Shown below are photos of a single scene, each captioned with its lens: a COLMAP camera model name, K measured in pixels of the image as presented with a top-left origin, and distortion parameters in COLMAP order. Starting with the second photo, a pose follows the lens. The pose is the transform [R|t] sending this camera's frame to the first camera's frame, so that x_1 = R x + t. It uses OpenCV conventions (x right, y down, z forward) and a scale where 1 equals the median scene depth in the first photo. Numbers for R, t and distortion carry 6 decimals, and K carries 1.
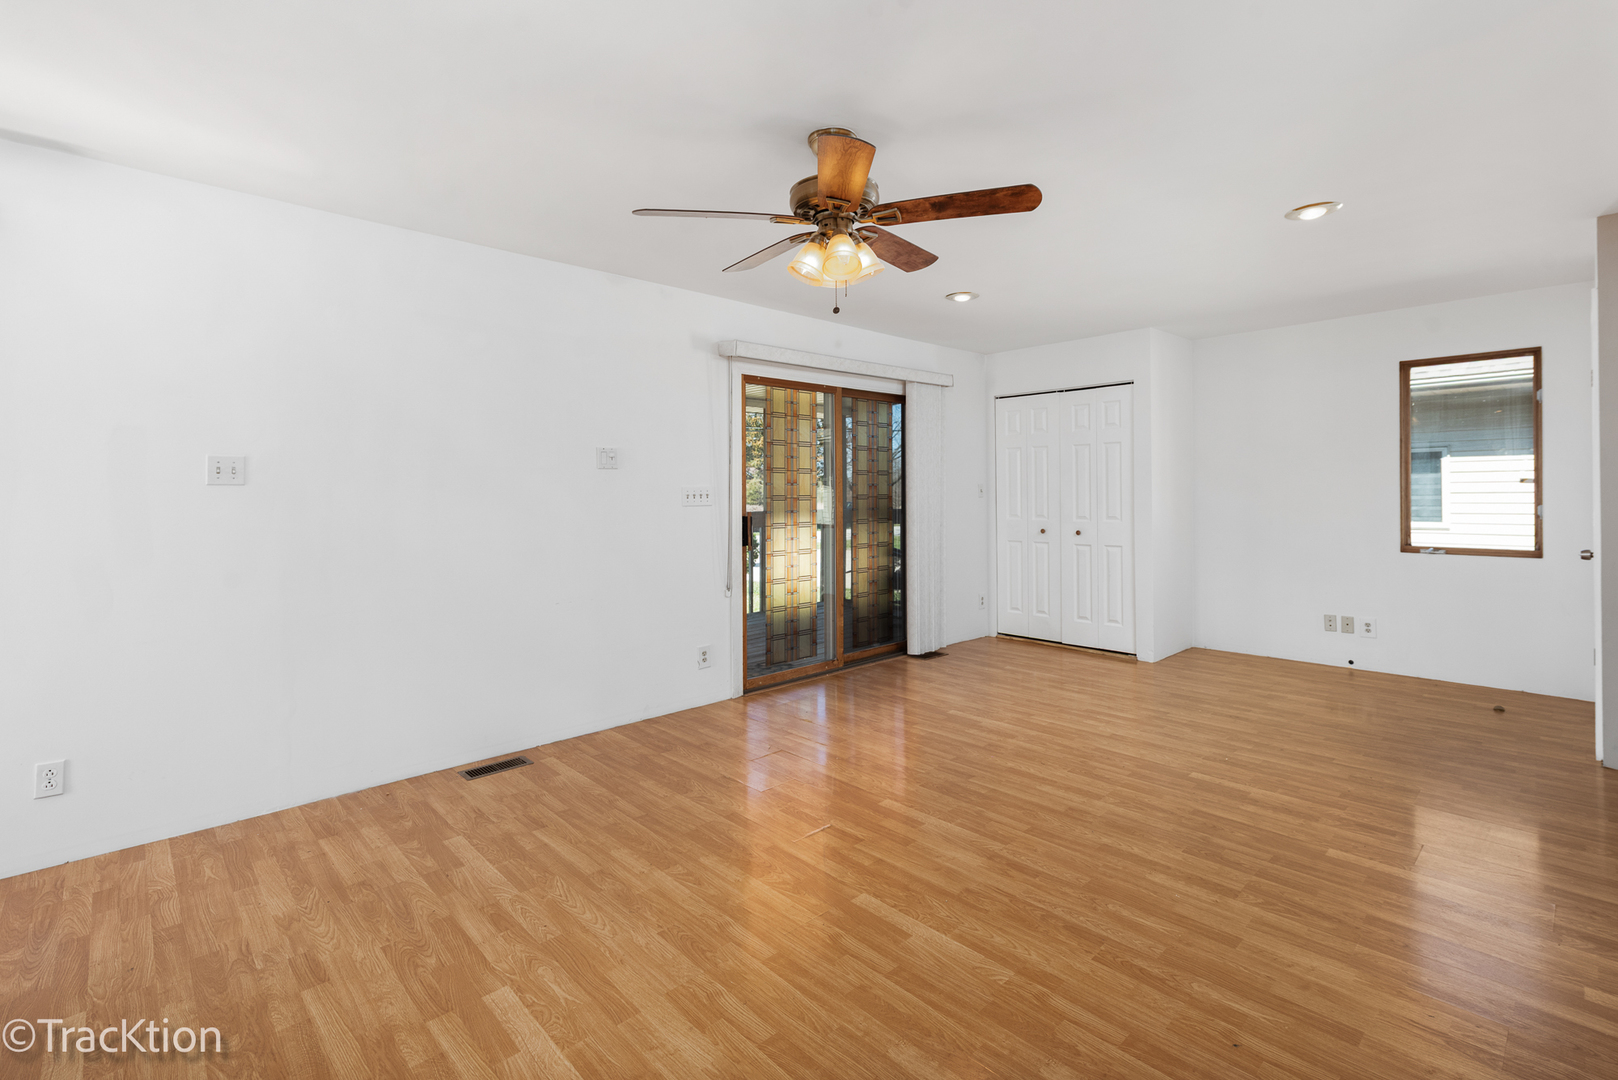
lens RADIAL K [[731.2, 0, 811.2], [0, 731.2, 497.3], [0, 0, 1]] dist [0.022294, -0.009443]
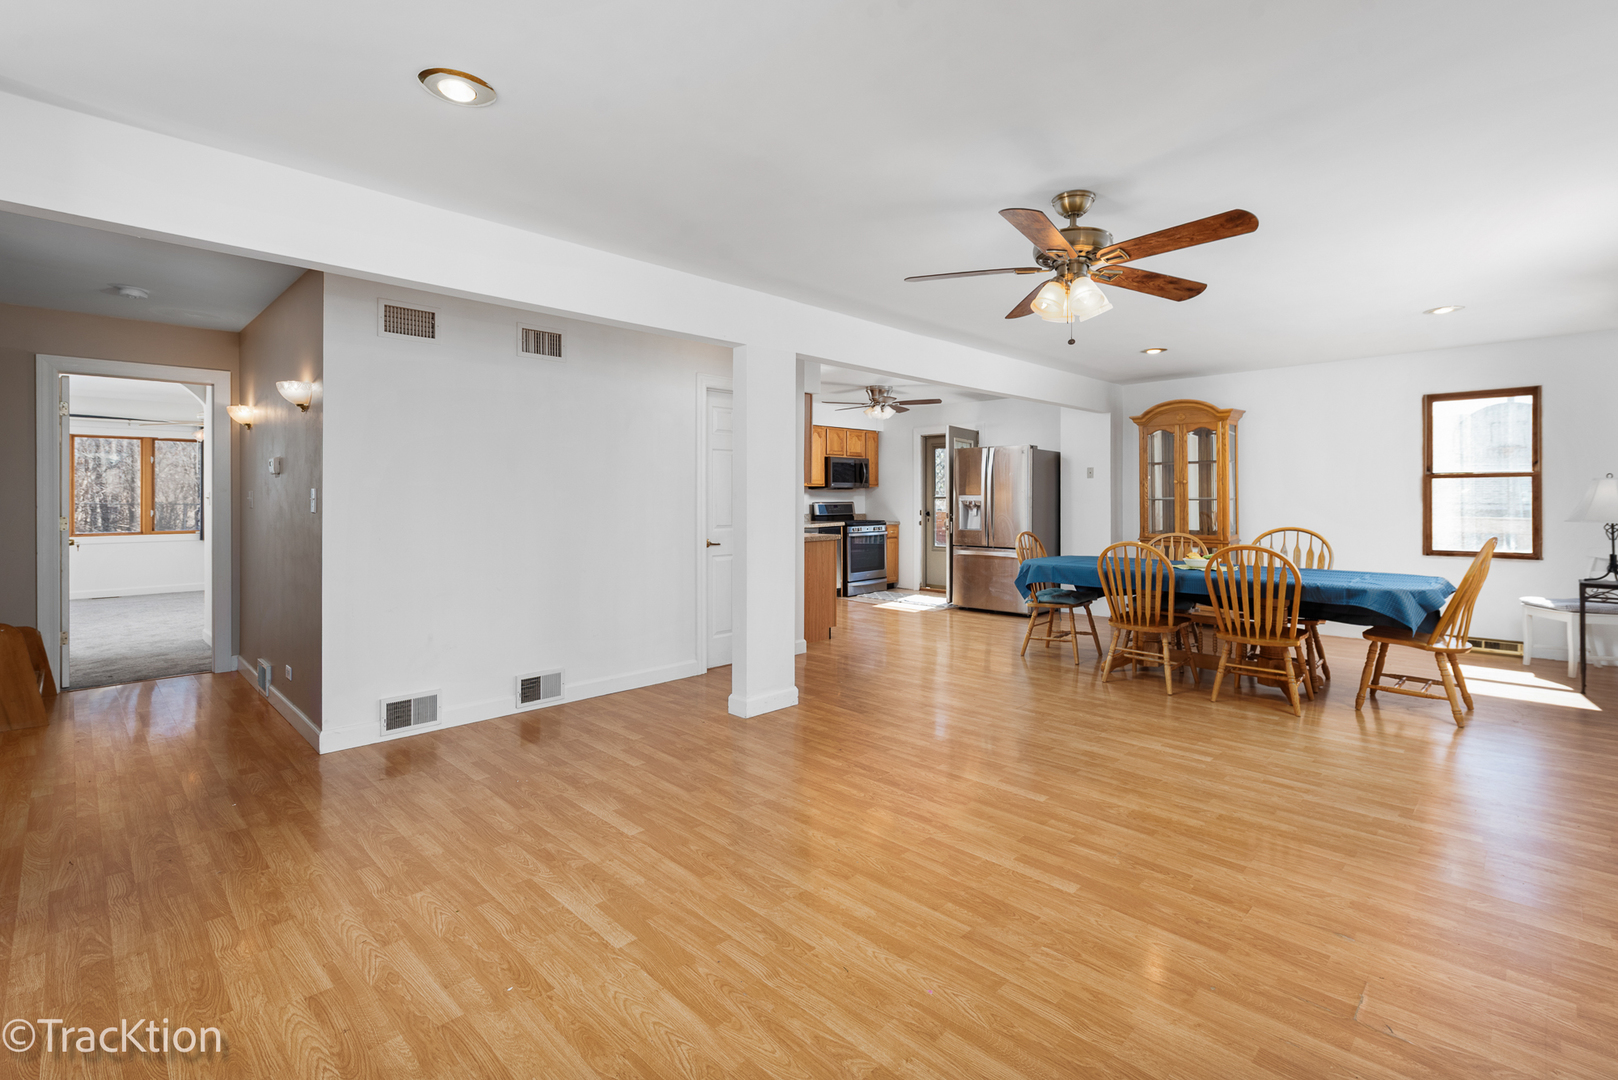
lens RADIAL K [[731.2, 0, 811.2], [0, 731.2, 497.3], [0, 0, 1]] dist [0.022294, -0.009443]
pose [[-0.999506, 0.011145, -0.029383, 0.440195], [0.010898, 0.999904, 0.008573, -0.019045], [0.029476, 0.008249, -0.999531, 1.951899]]
